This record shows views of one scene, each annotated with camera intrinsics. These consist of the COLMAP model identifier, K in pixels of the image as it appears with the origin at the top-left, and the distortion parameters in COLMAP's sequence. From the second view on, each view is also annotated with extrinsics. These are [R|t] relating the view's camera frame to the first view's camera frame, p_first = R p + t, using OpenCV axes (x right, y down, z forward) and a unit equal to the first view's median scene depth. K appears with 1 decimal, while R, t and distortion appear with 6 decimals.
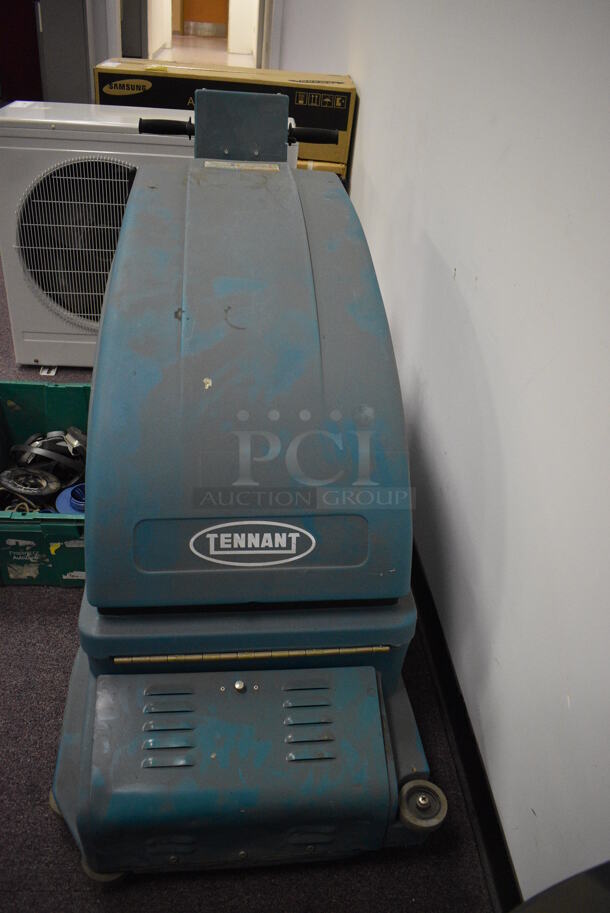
lens RADIAL K [[700.9, 0, 305.0], [0, 700.9, 456.5], [0, 0, 1]] dist [-0.094456, -0.003449]
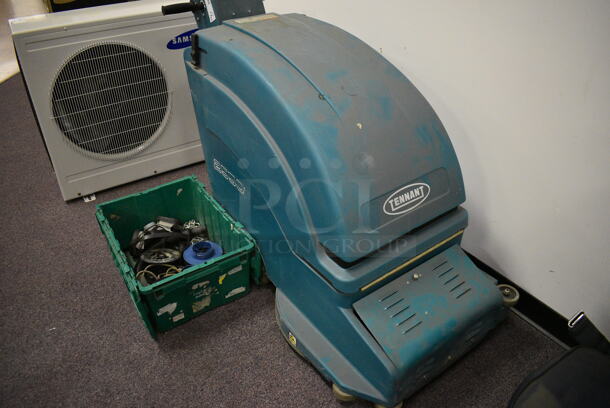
lens RADIAL K [[468.3, 0, 305.0], [0, 468.3, 204.0], [0, 0, 1]] dist [-0.094456, -0.003449]
pose [[0.866943, -0.348915, 0.355904, -0.498723], [0.350272, 0.934530, 0.062953, -0.025266], [-0.354568, 0.070087, 0.932400, -0.055393]]
